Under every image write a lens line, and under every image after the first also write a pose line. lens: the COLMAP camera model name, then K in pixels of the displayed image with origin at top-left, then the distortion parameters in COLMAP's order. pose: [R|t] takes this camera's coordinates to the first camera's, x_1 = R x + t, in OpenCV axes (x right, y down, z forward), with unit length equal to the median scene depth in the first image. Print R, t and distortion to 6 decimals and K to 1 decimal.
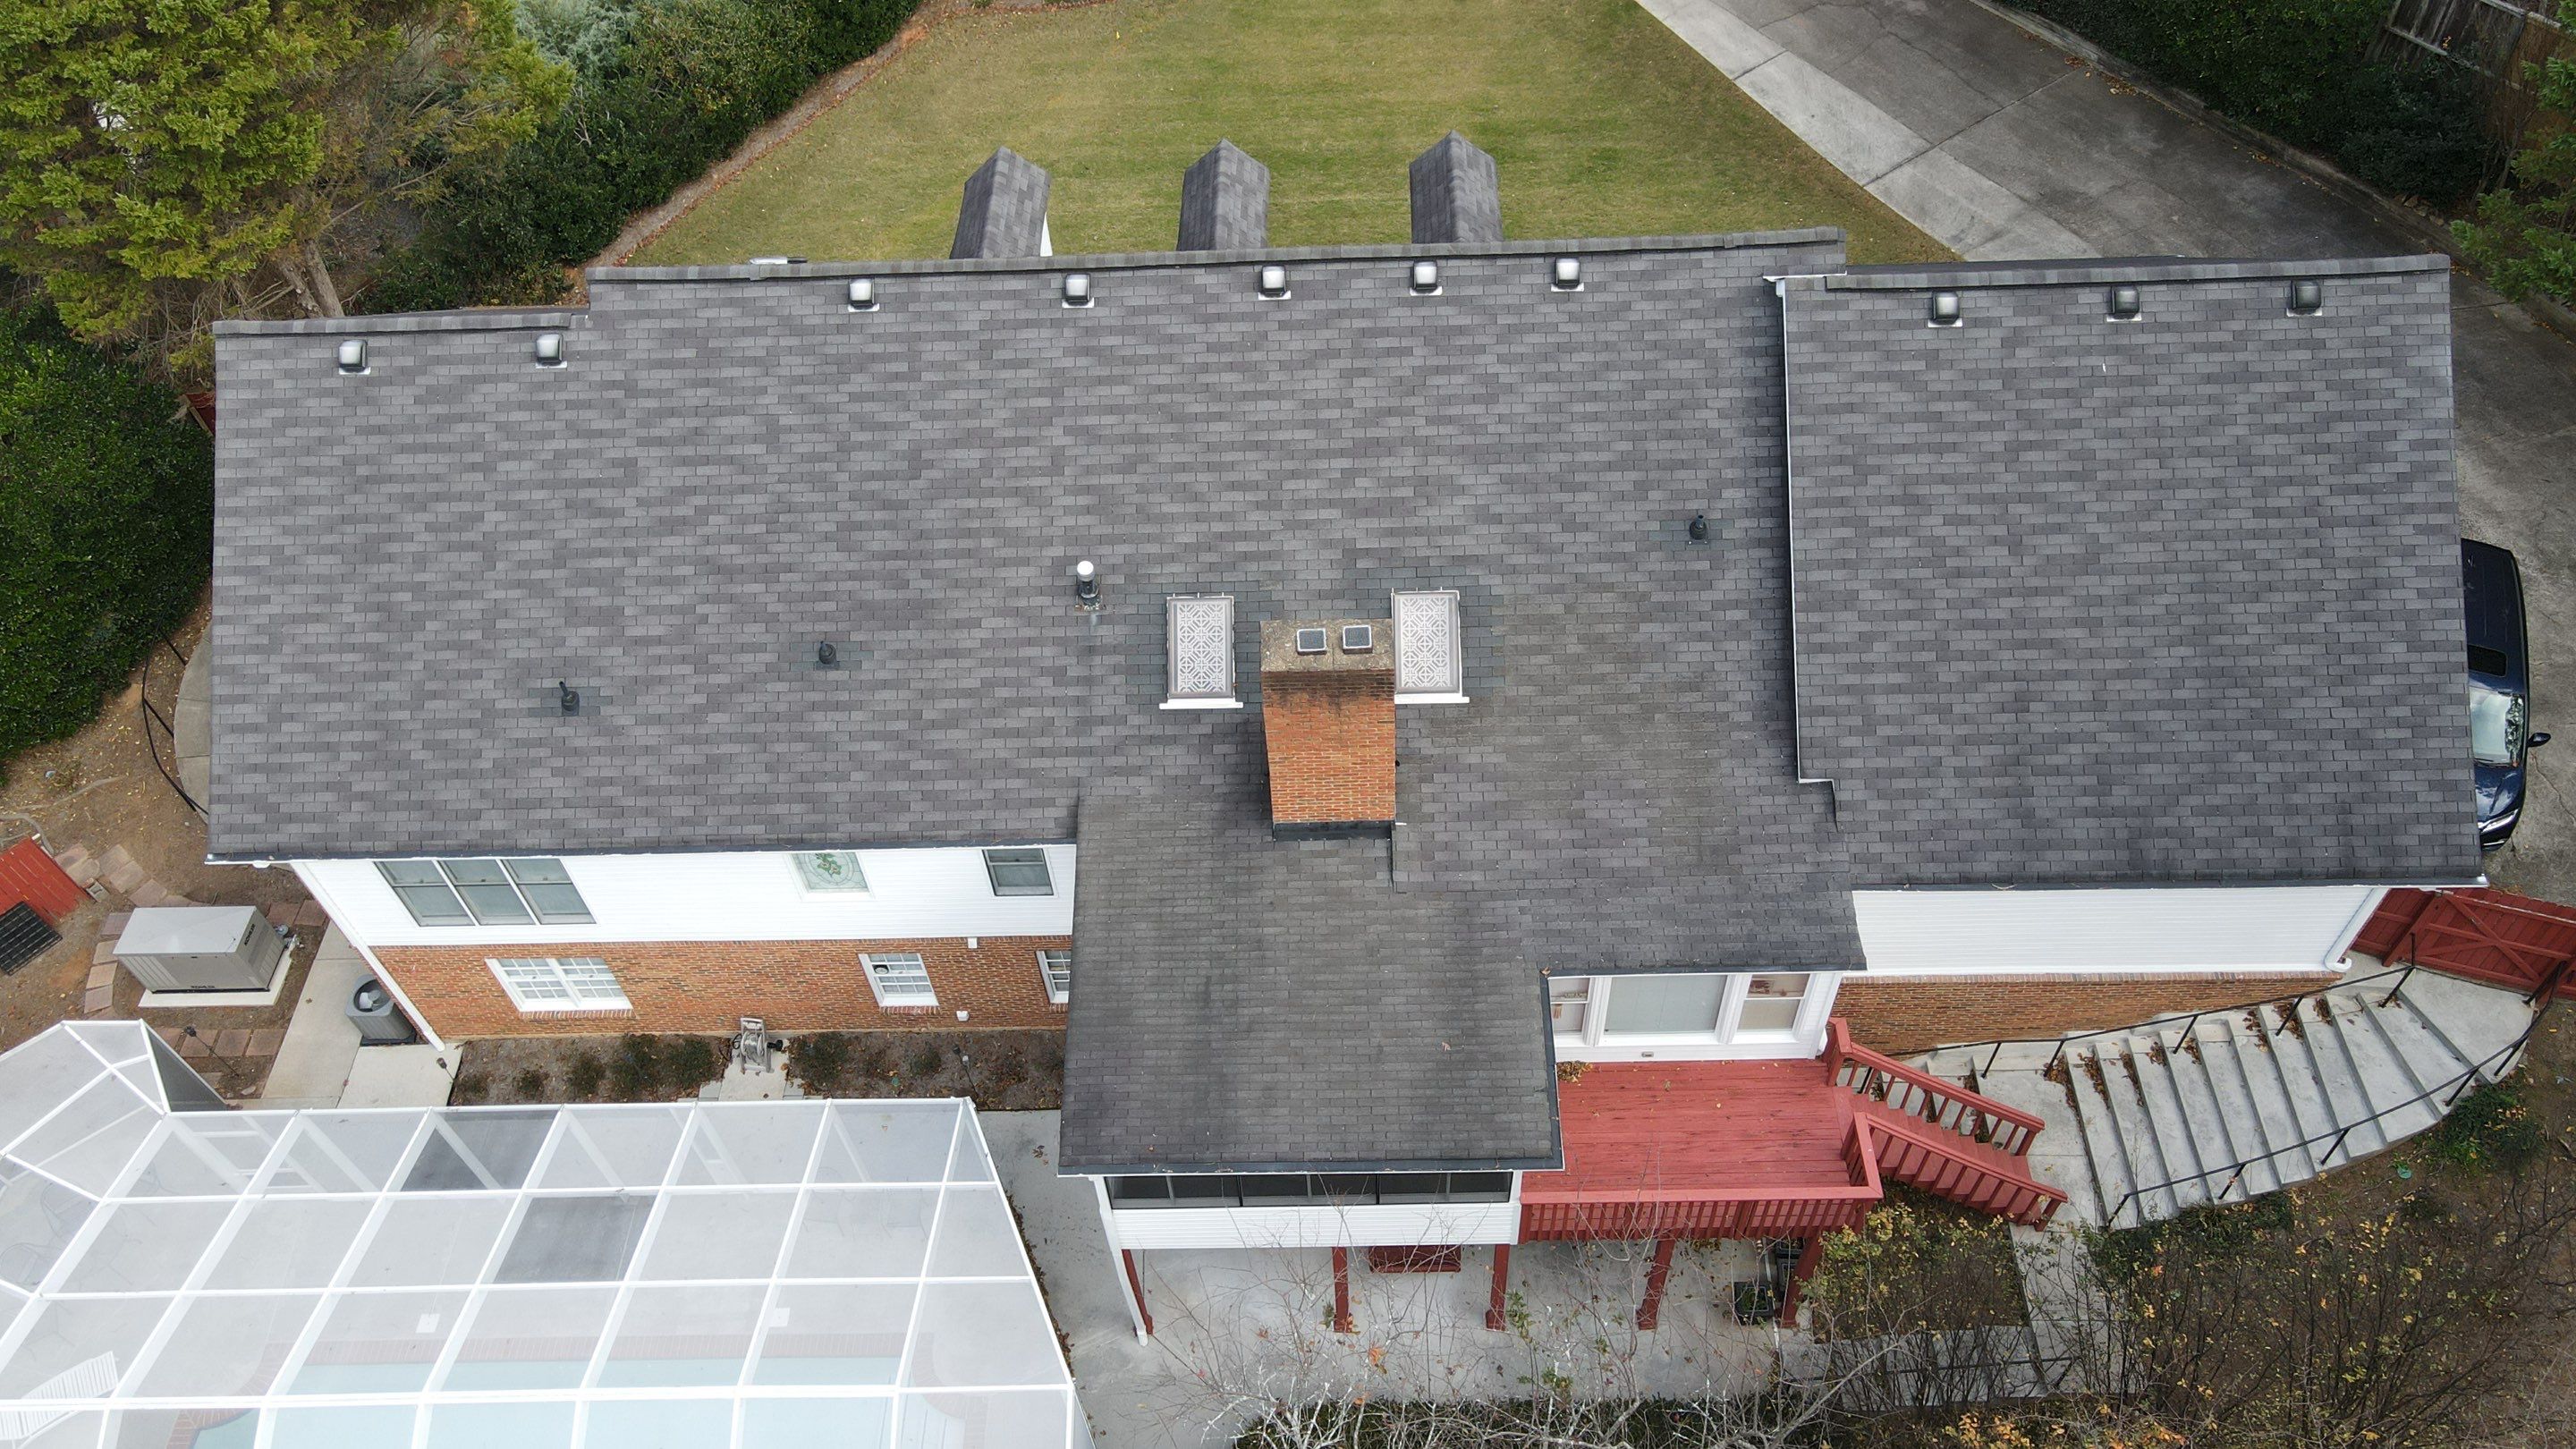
lens RADIAL K [[1904.3, 0, 1296.1], [0, 1904.3, 718.2], [0, 0, 1]] dist [0.003719, 0.025520]
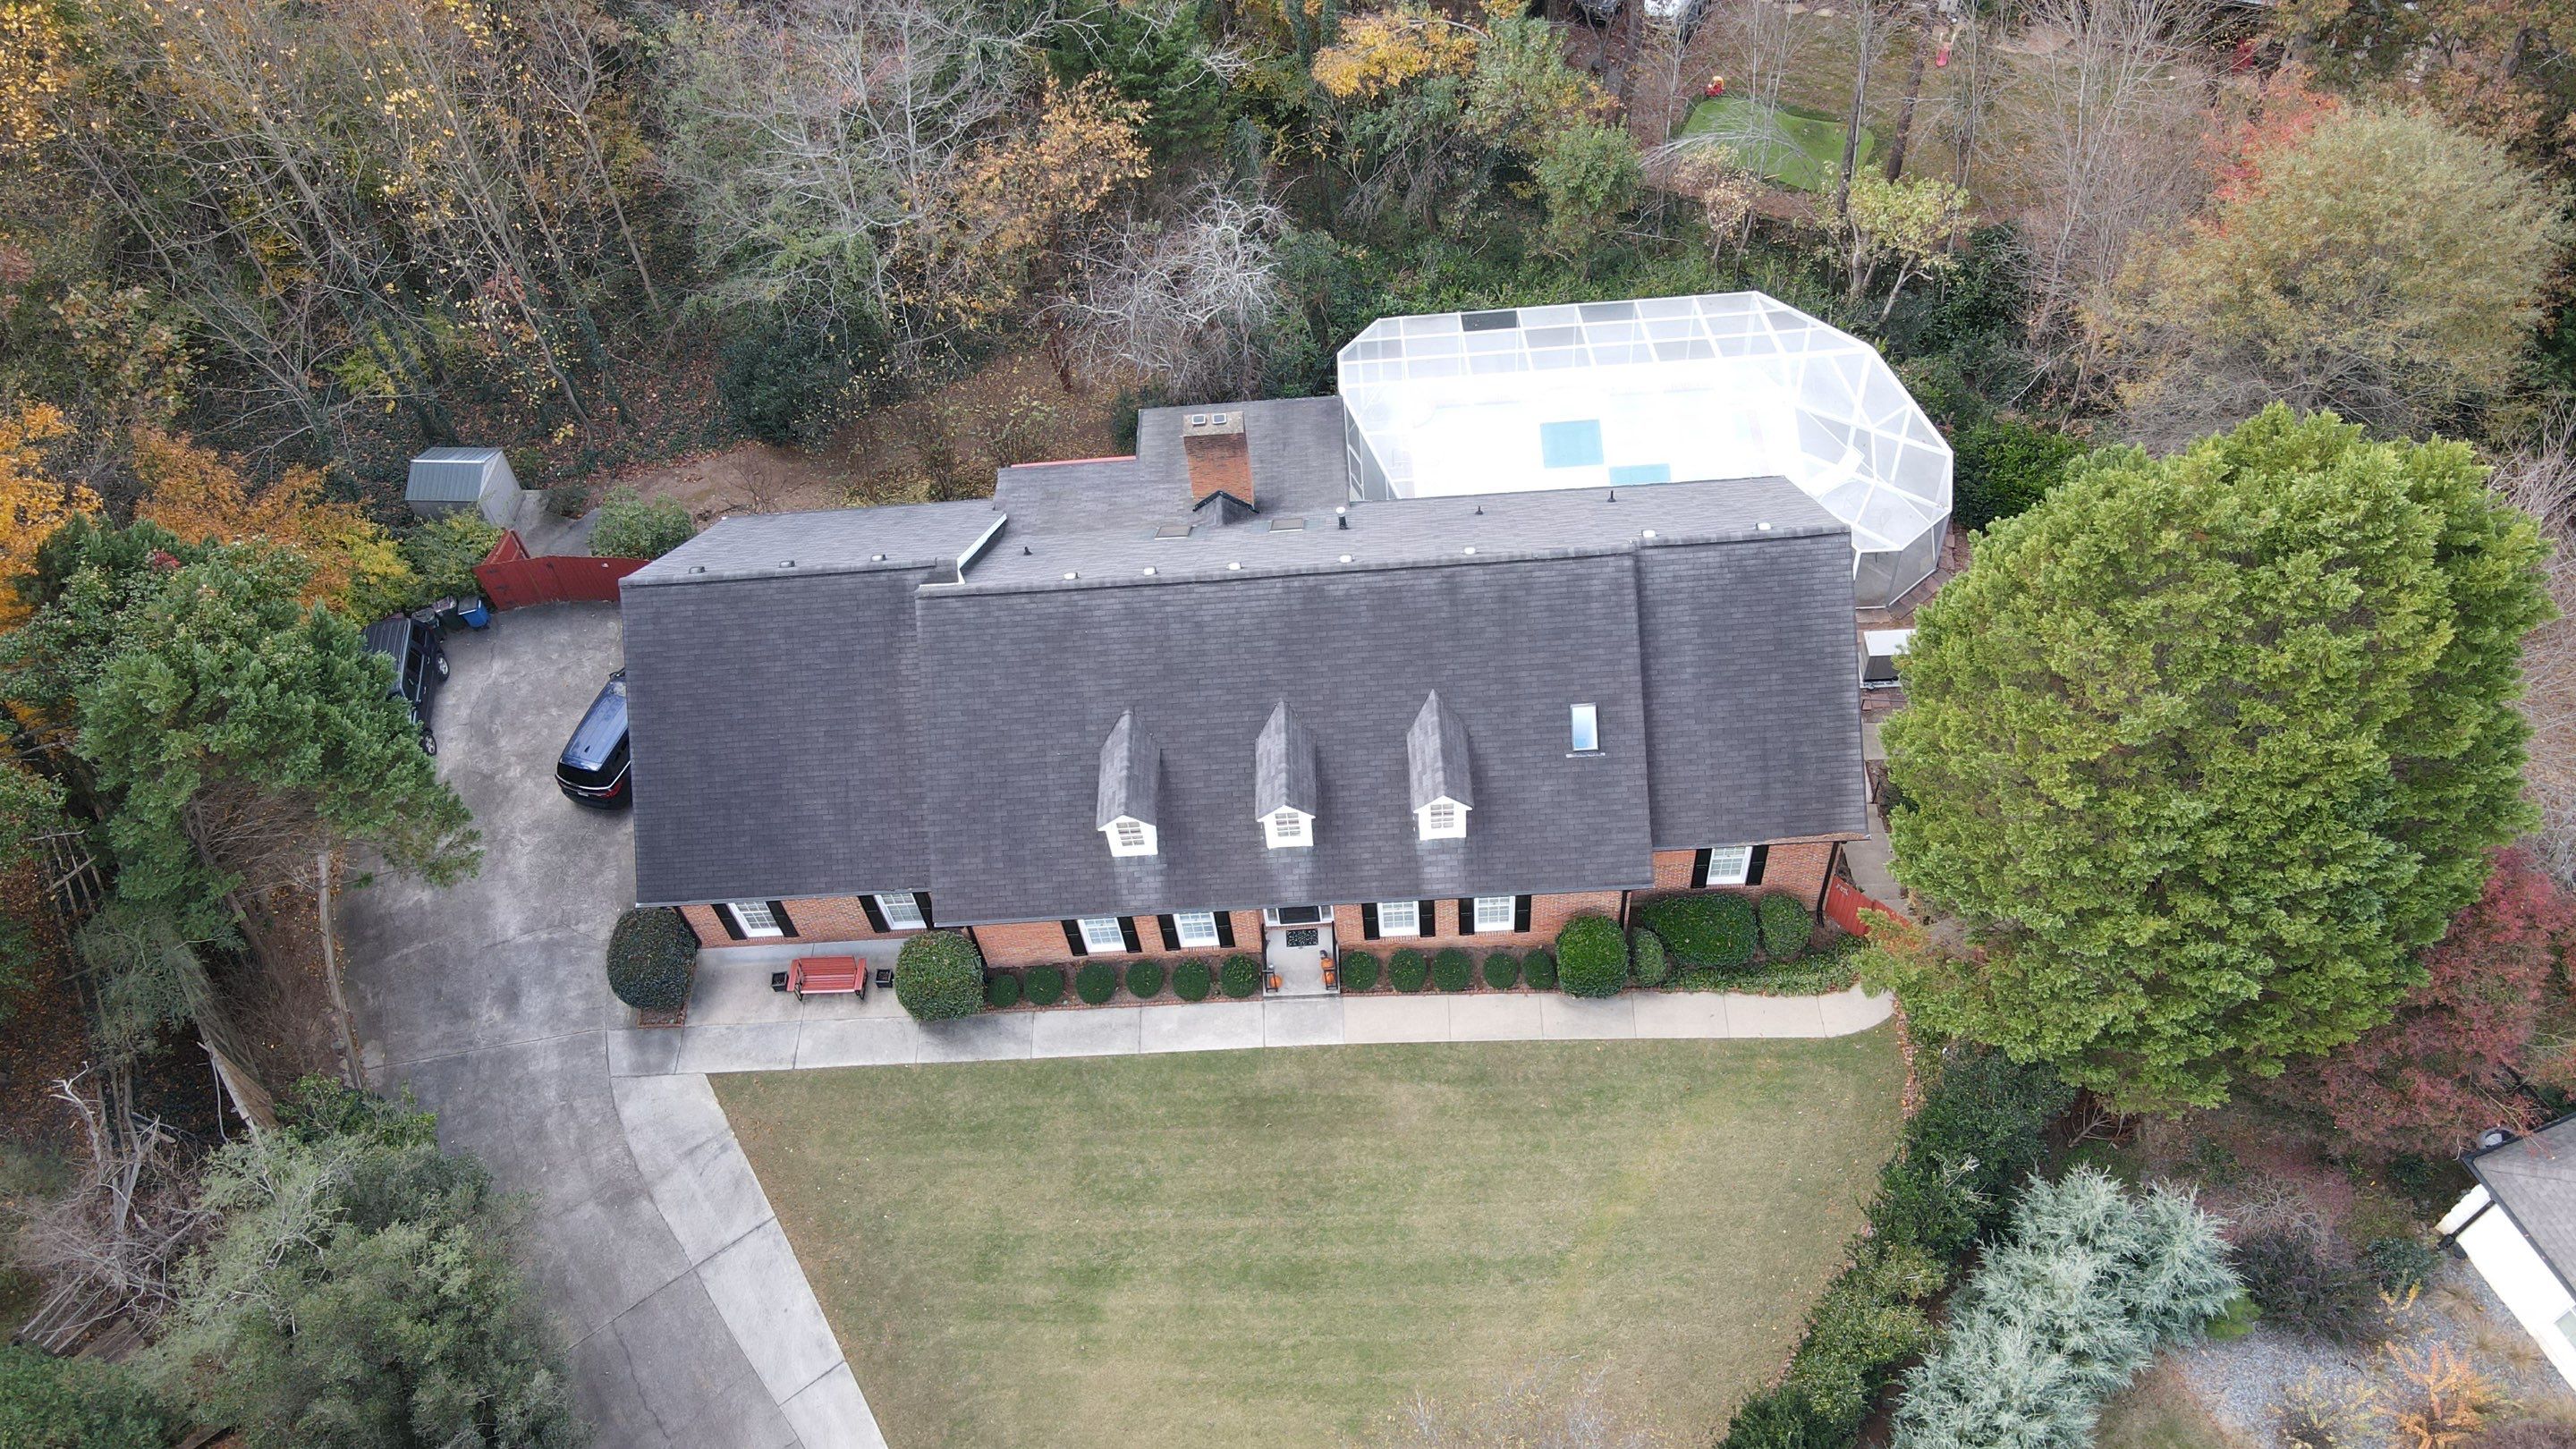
lens RADIAL K [[1904.3, 0, 1285.6], [0, 1904.3, 726.4], [0, 0, 1]] dist [0.003719, 0.025520]
pose [[-0.992129, 0.090903, 0.086120, -0.197725], [0.063576, -0.226833, 0.971856, -1.977883], [0.107879, 0.969682, 0.219268, 0.760746]]
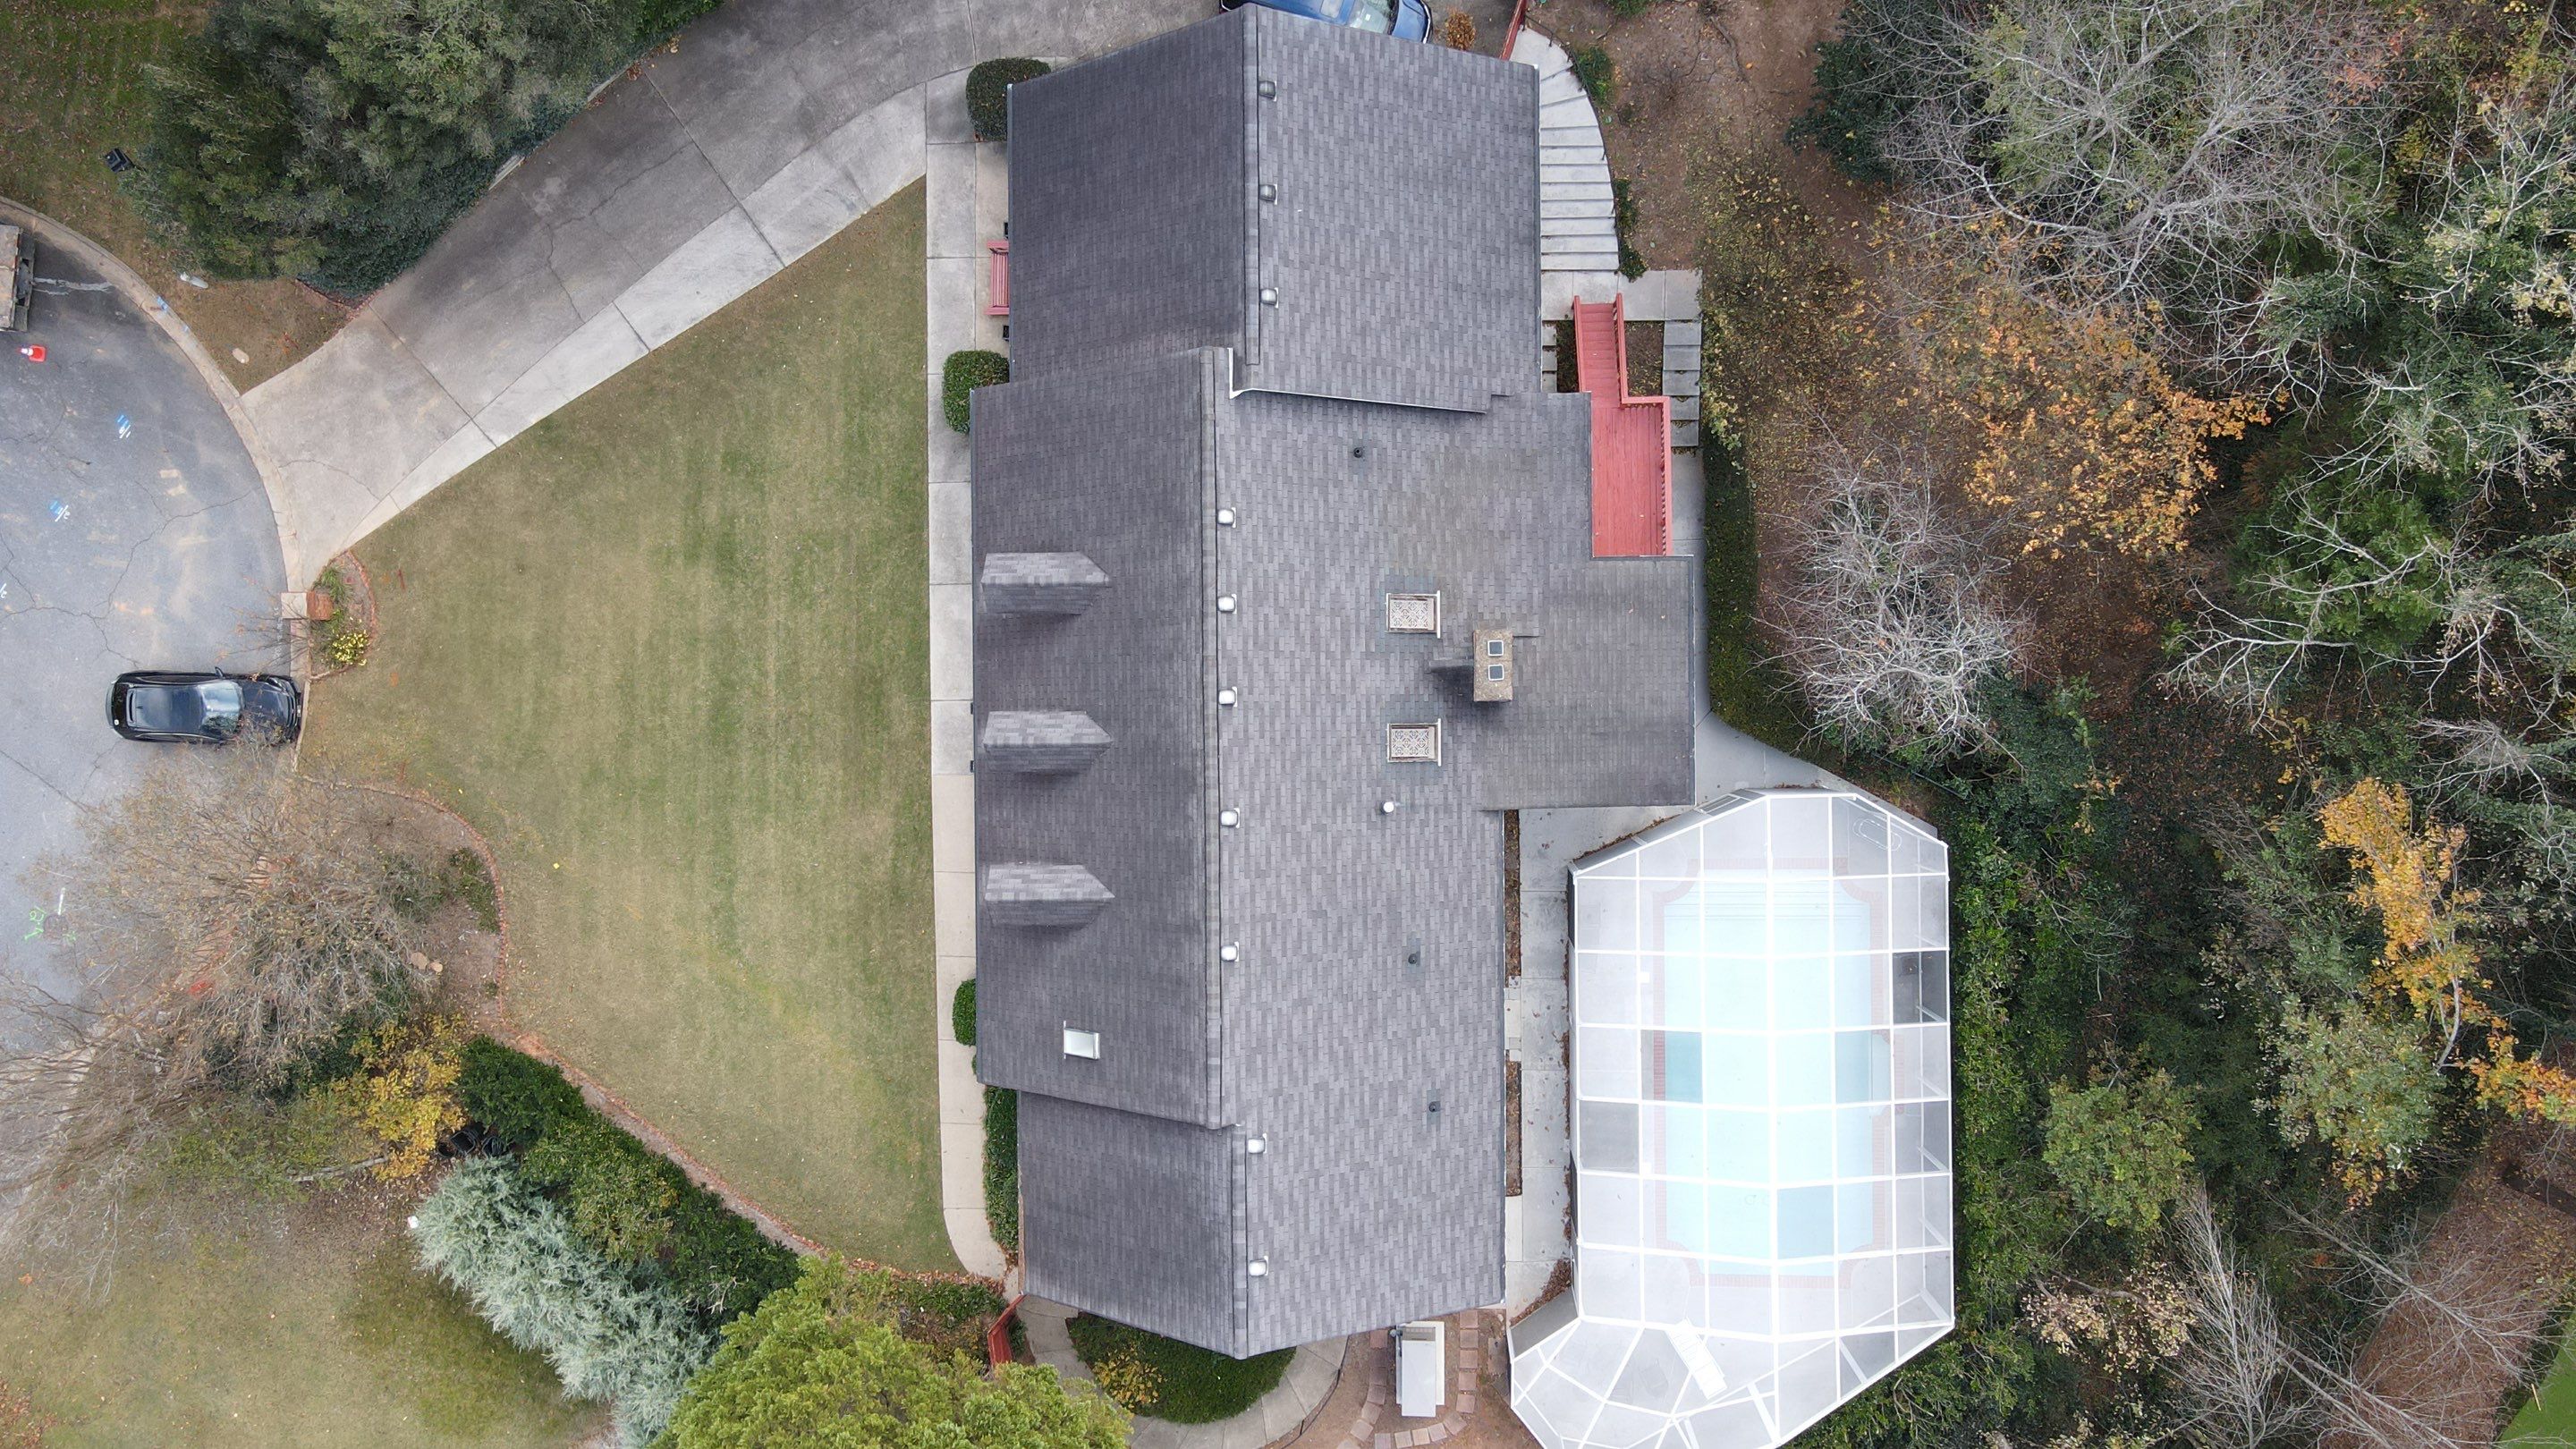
lens RADIAL K [[1904.3, 0, 1288.7], [0, 1904.3, 711.5], [0, 0, 1]] dist [0.003719, 0.025520]
pose [[-0.013028, -0.999009, 0.042565, -0.093925], [0.817303, 0.013885, 0.576041, -1.123131], [-0.576061, 0.042294, 0.816312, -0.354472]]
